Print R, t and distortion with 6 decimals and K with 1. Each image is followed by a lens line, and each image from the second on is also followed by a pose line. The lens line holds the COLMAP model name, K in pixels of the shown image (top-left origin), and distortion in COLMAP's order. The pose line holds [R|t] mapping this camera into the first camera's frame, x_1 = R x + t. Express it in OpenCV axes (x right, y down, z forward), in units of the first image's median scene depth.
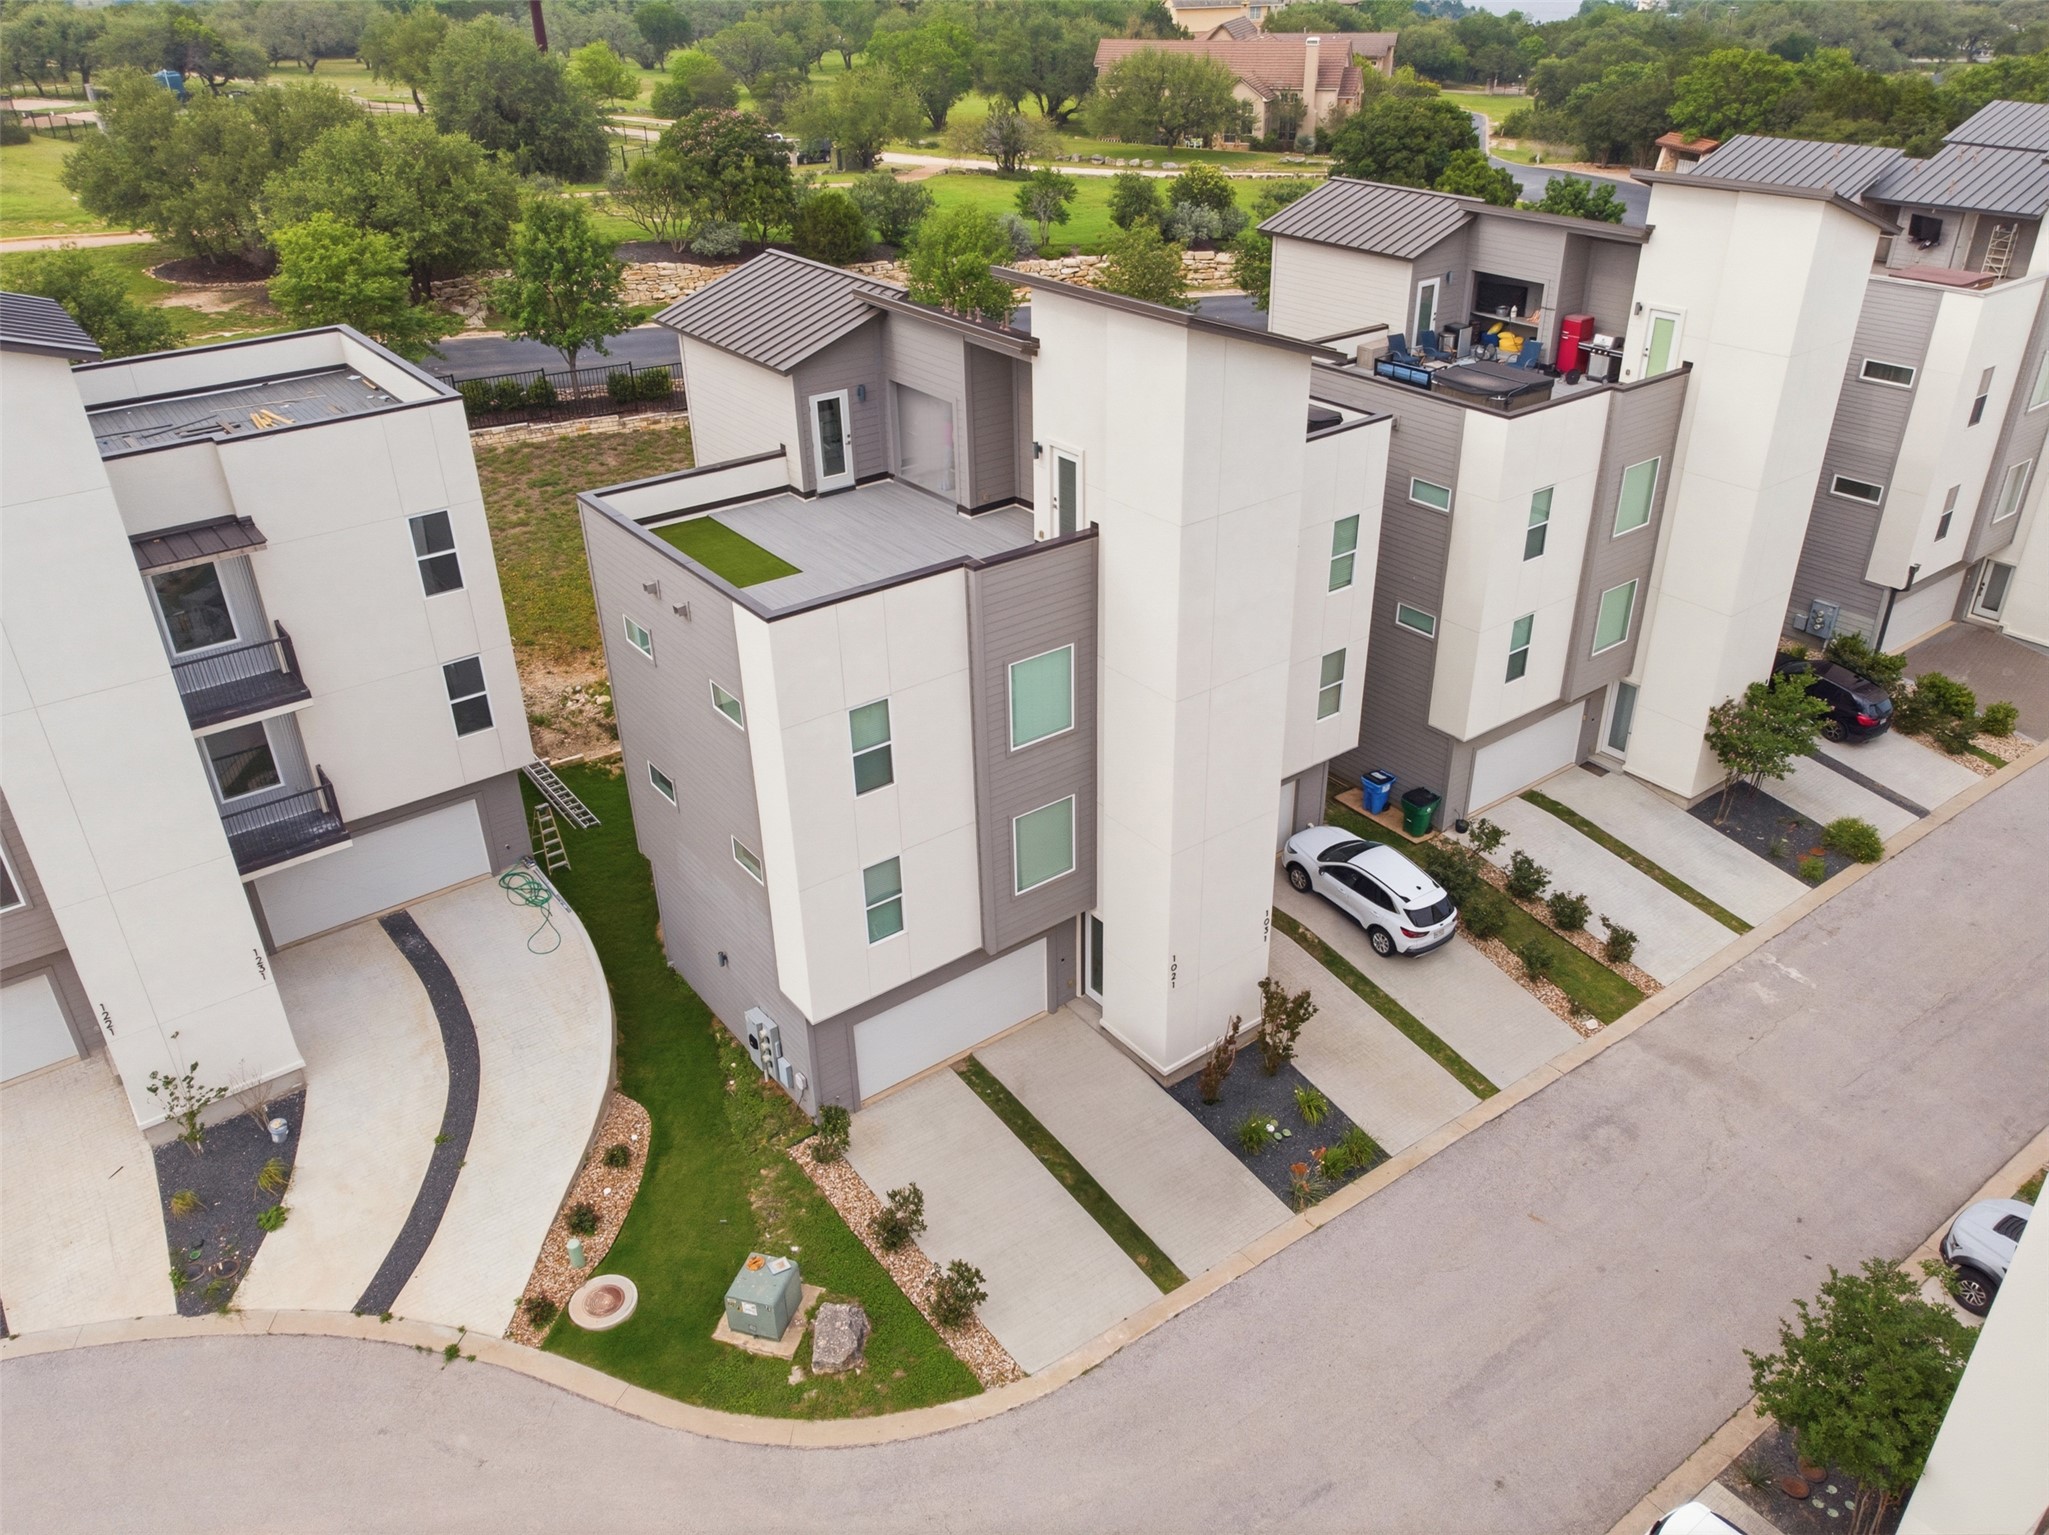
lens RADIAL K [[1520.8, 0, 1024.5], [0, 1520.8, 767.5], [0, 0, 1]] dist [-0.037294, 0.065825]
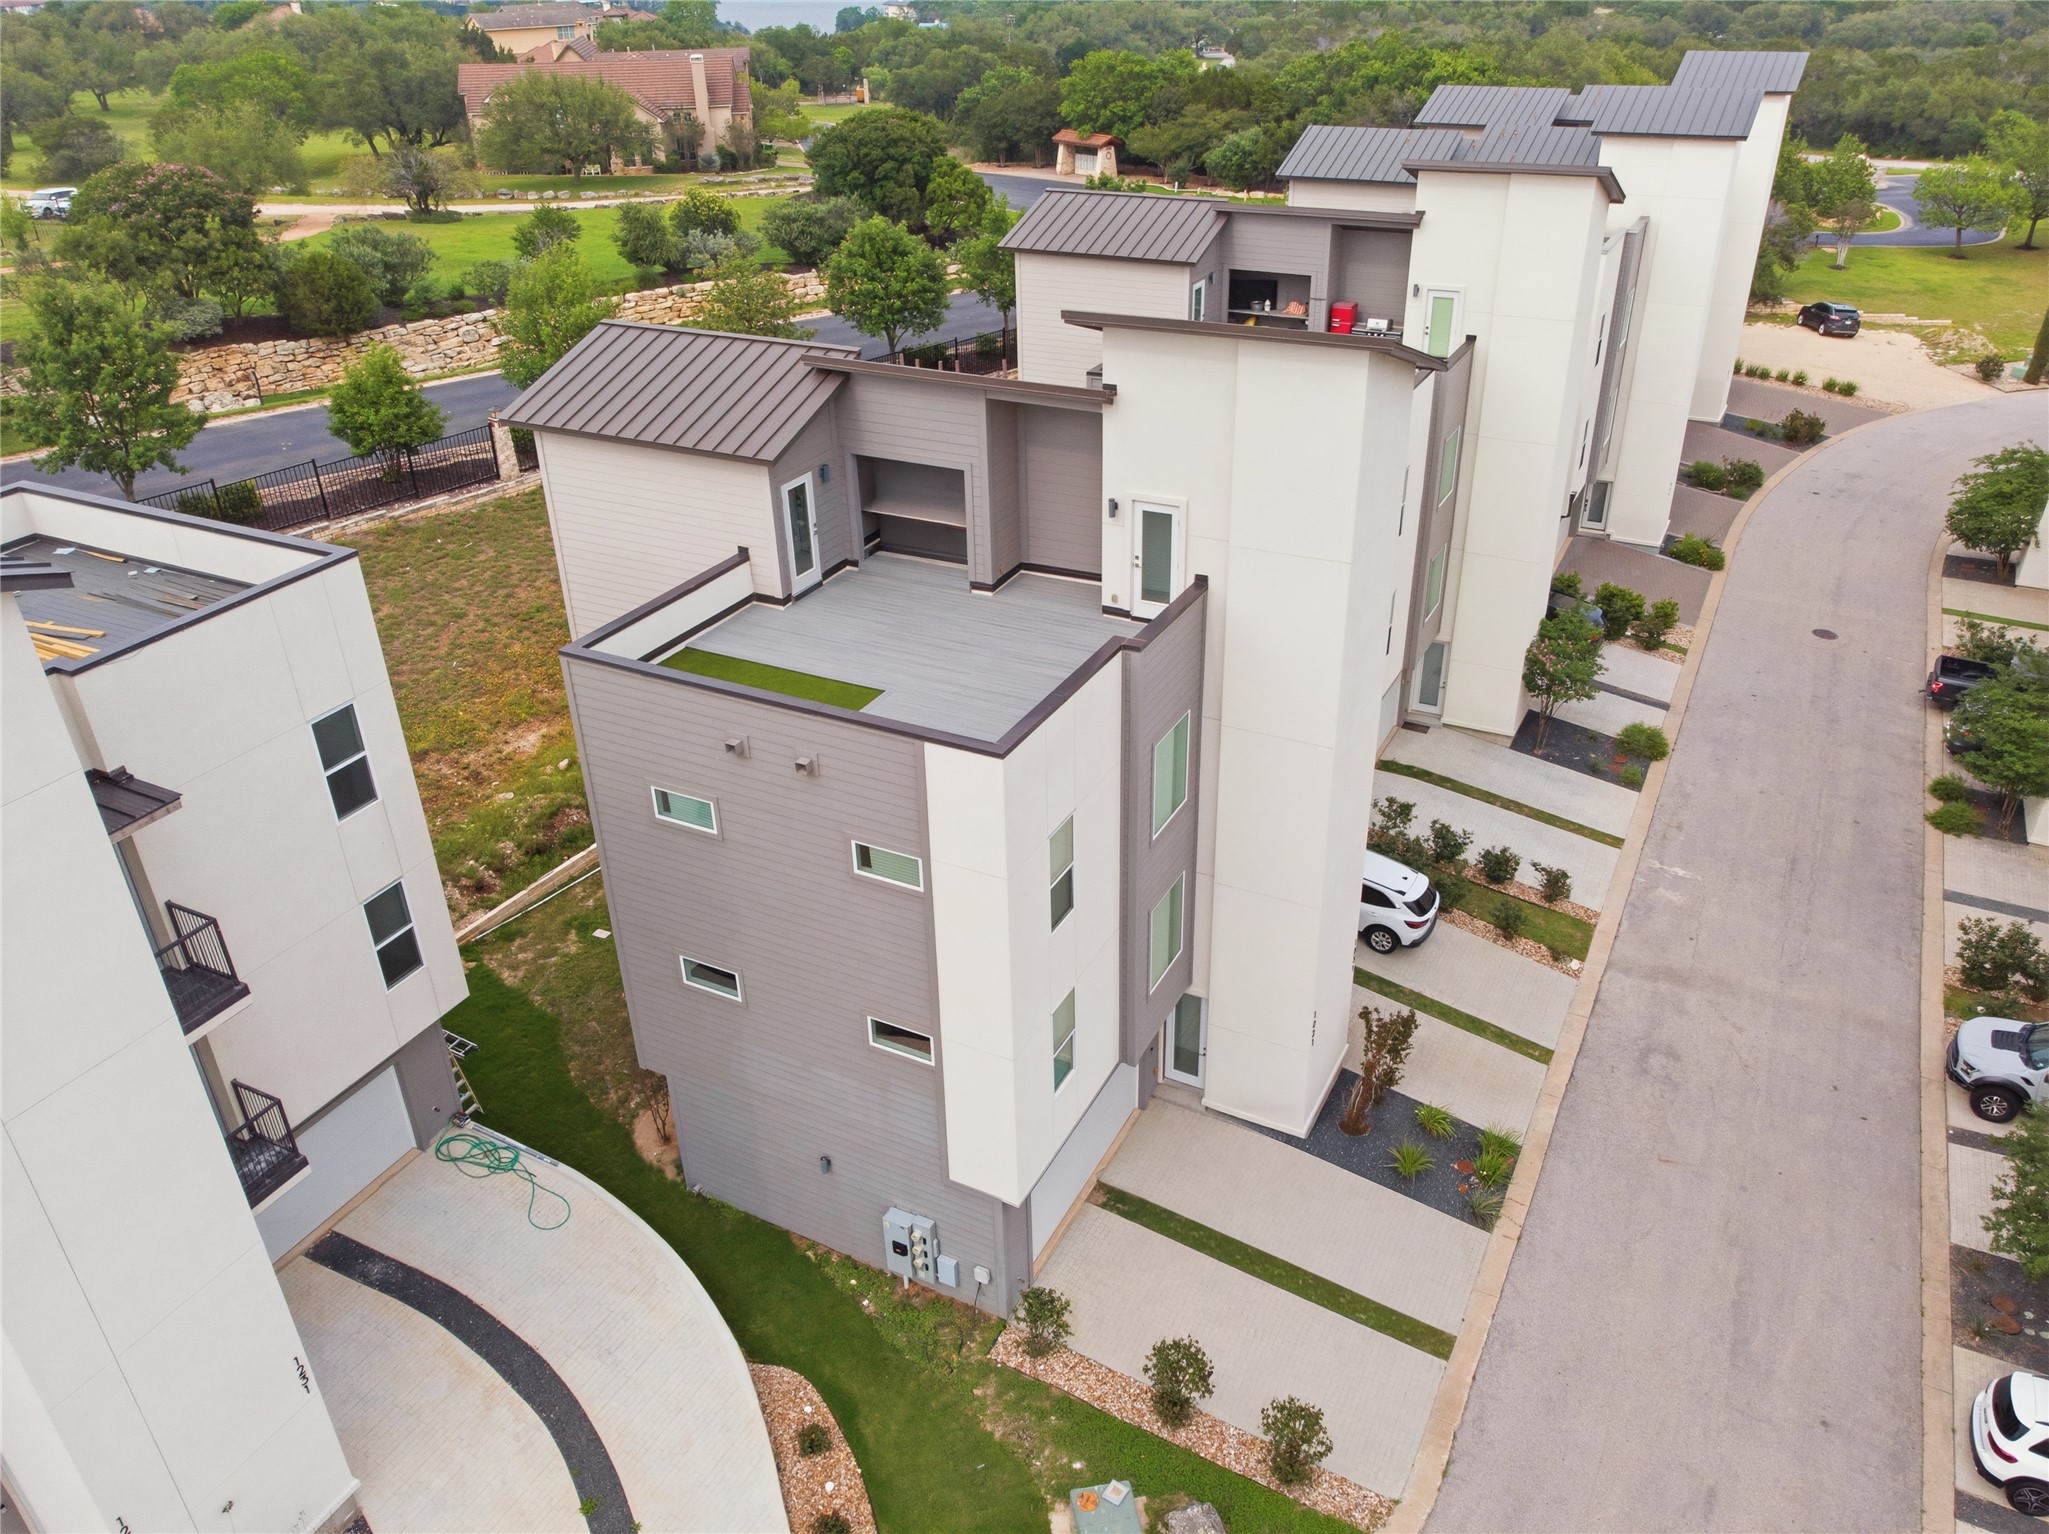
lens RADIAL K [[1520.8, 0, 1024.5], [0, 1520.8, 767.0], [0, 0, 1]] dist [-0.037294, 0.065825]
pose [[0.901346, -0.213933, 0.376573, -0.314146], [0.217439, 0.975491, 0.033730, -0.077585], [-0.374560, 0.051479, 0.925773, 0.150850]]
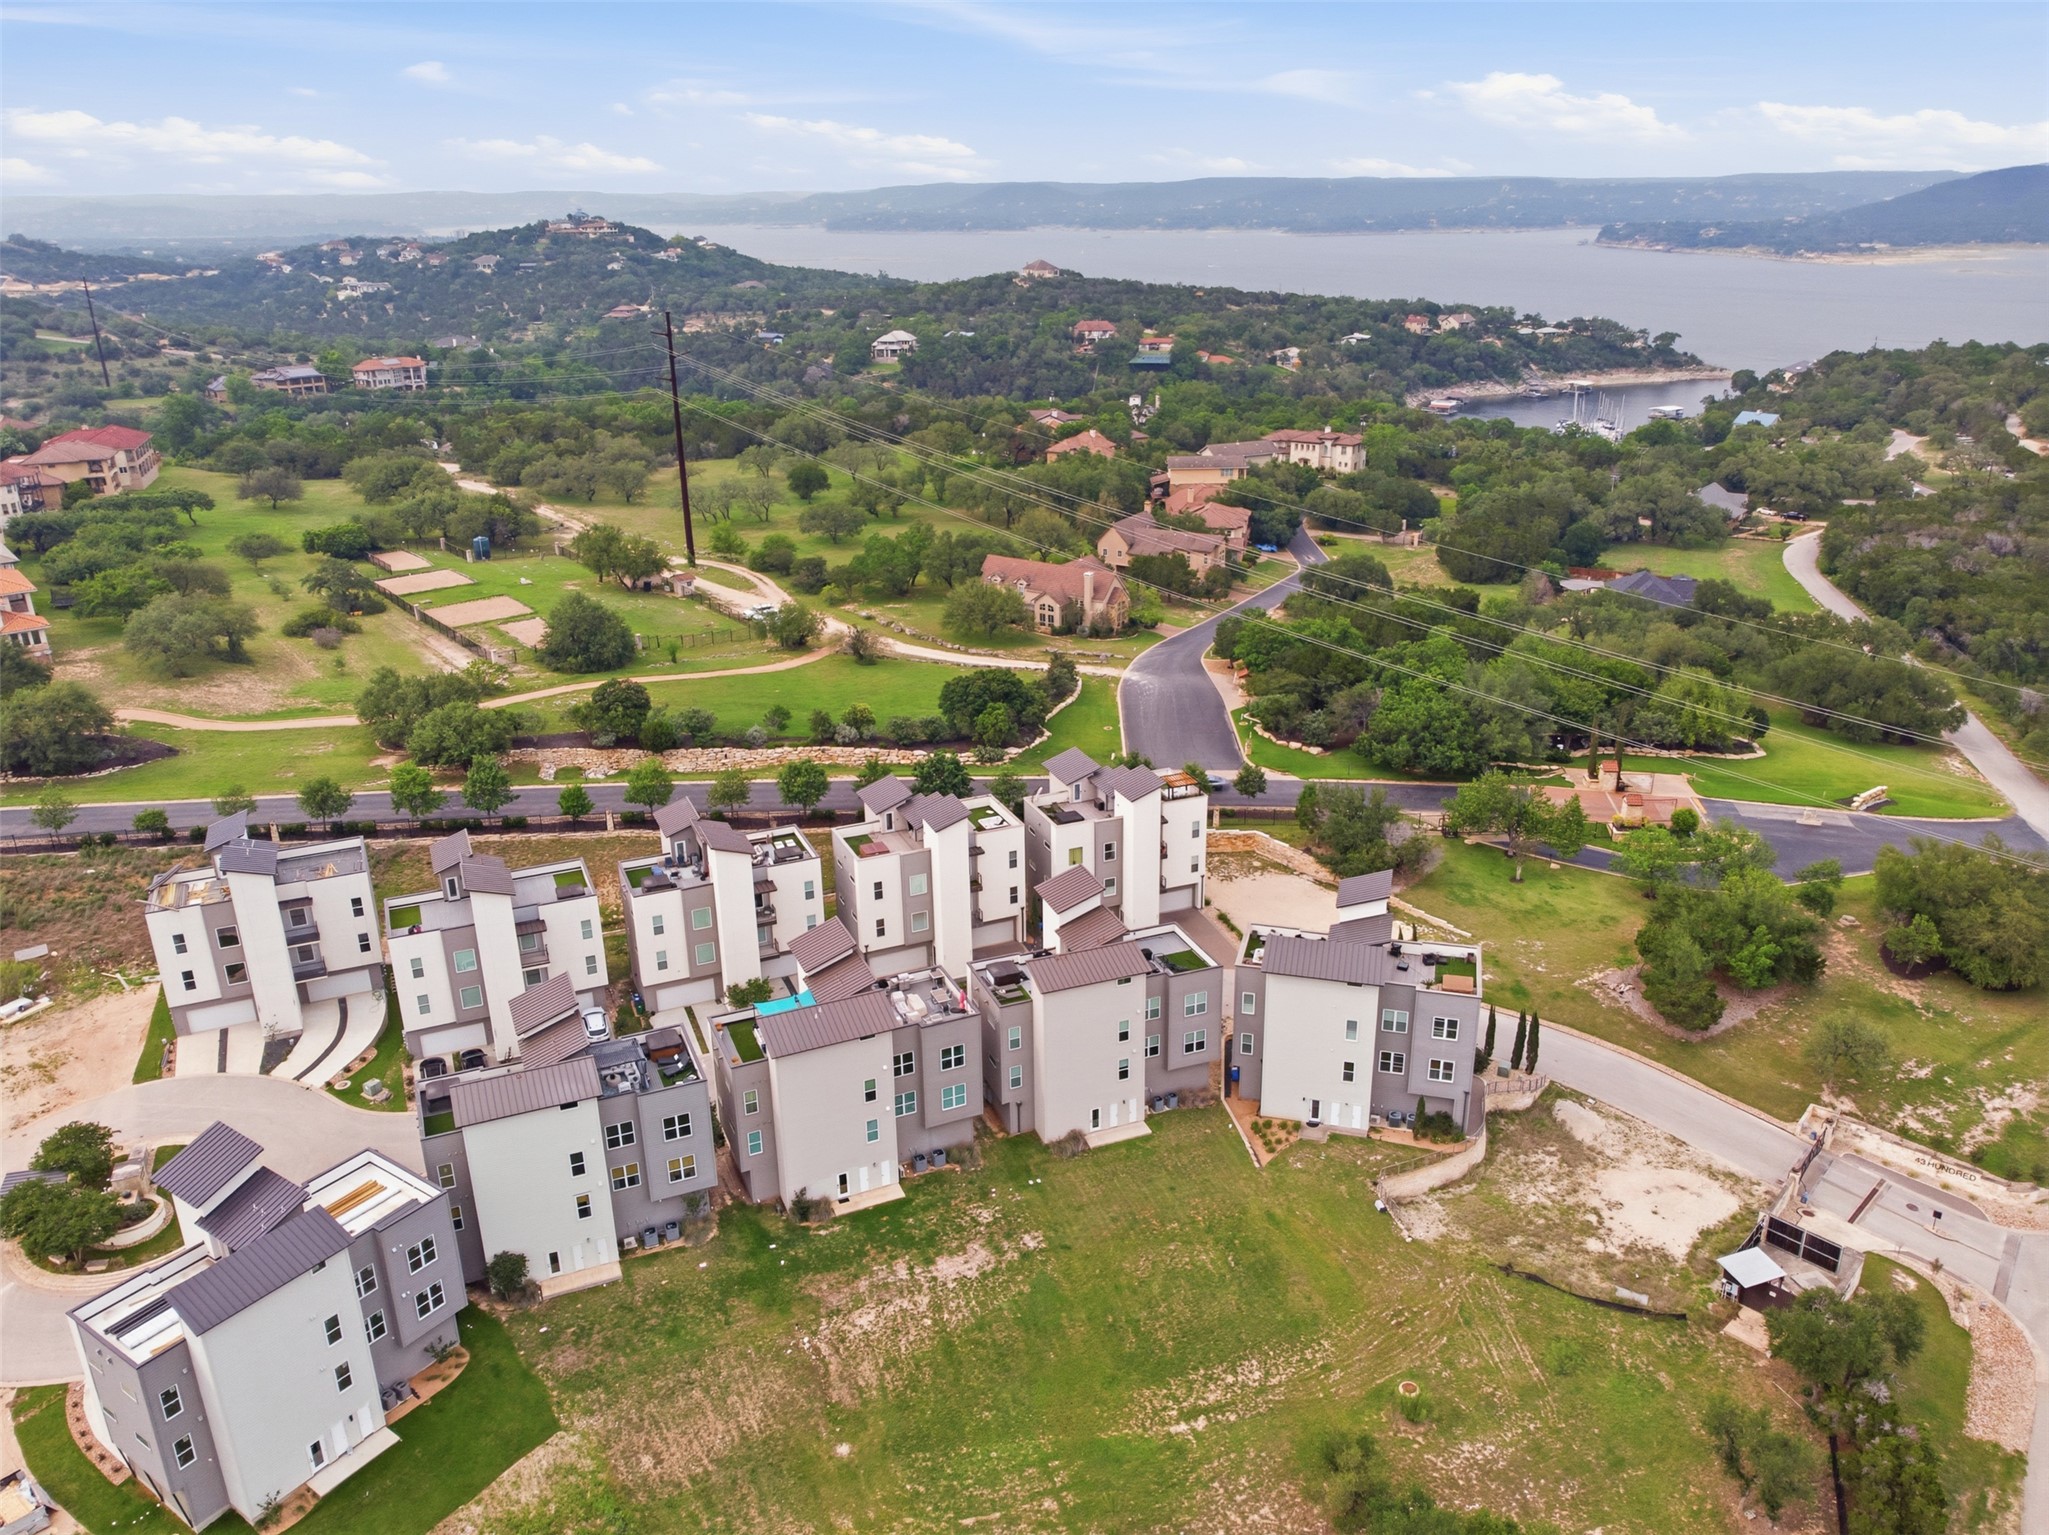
lens RADIAL K [[1520.8, 0, 1024.5], [0, 1520.8, 767.5], [0, 0, 1]] dist [-0.037294, 0.065825]
pose [[0.973621, 0.086764, -0.211030, 1.838373], [-0.116647, 0.984155, -0.133539, -0.150231], [0.196100, 0.154632, 0.968315, -2.223263]]
